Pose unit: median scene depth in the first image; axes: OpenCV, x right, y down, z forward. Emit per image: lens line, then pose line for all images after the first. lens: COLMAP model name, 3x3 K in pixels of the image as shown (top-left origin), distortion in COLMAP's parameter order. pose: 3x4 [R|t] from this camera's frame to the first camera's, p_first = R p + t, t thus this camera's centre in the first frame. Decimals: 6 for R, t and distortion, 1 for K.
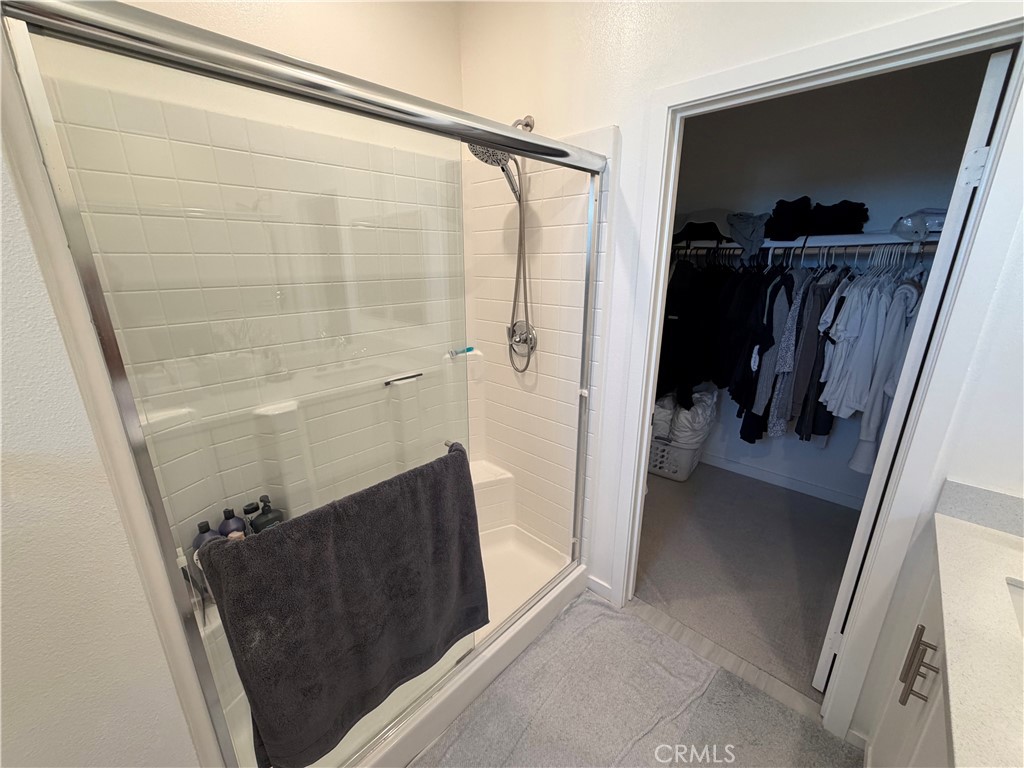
lens RADIAL K [[408.1, 0, 513.0], [0, 408.1, 384.1], [0, 0, 1]] dist [-0.000878, 0.000494]
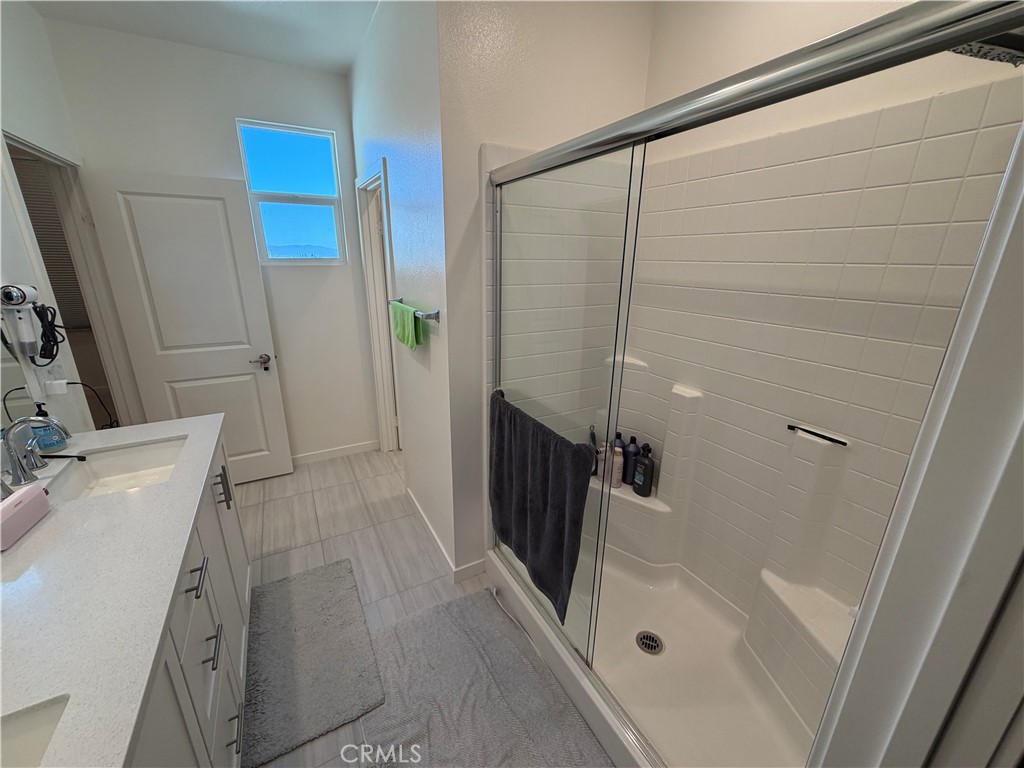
lens RADIAL K [[408.1, 0, 512.0], [0, 408.1, 385.5], [0, 0, 1]] dist [-0.000878, 0.000494]
pose [[-0.302546, 0.280327, -0.910979, 0.445341], [-0.290971, 0.882982, 0.368346, -0.167714], [0.907635, 0.376511, -0.185576, 0.515712]]
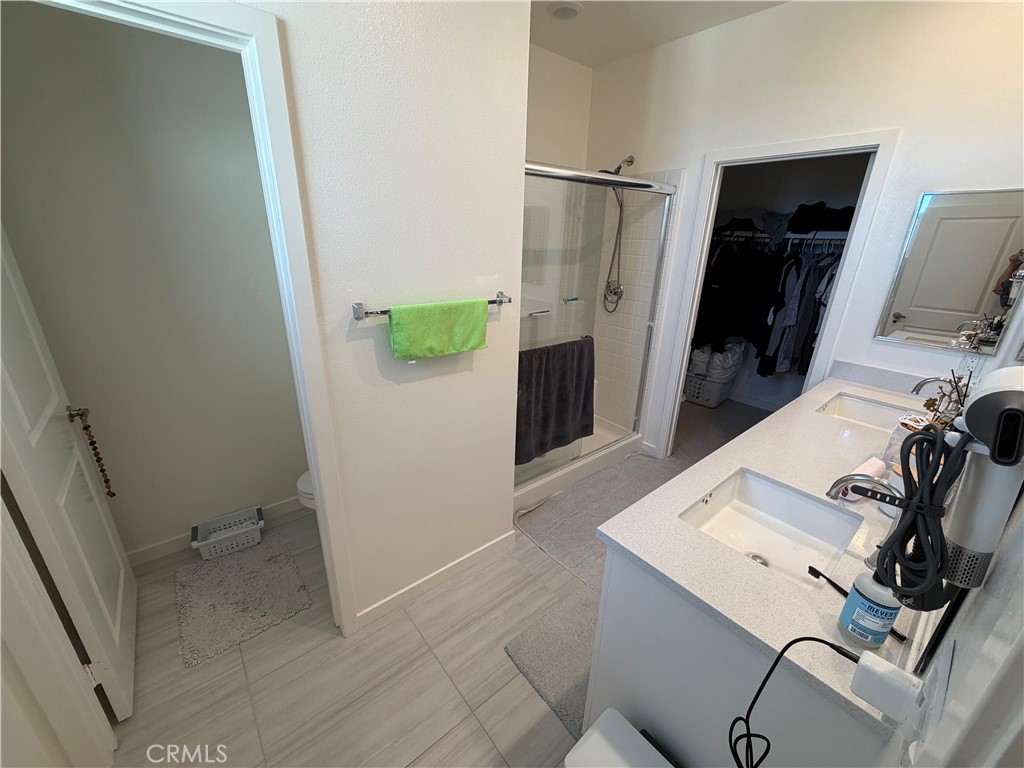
lens RADIAL K [[408.1, 0, 513.4], [0, 408.1, 385.2], [0, 0, 1]] dist [-0.000878, 0.000494]
pose [[0.992306, 0.068515, -0.103126, -0.151485], [-0.062488, 0.996205, 0.060585, 0.157126], [0.106886, -0.053675, 0.992821, -0.569219]]
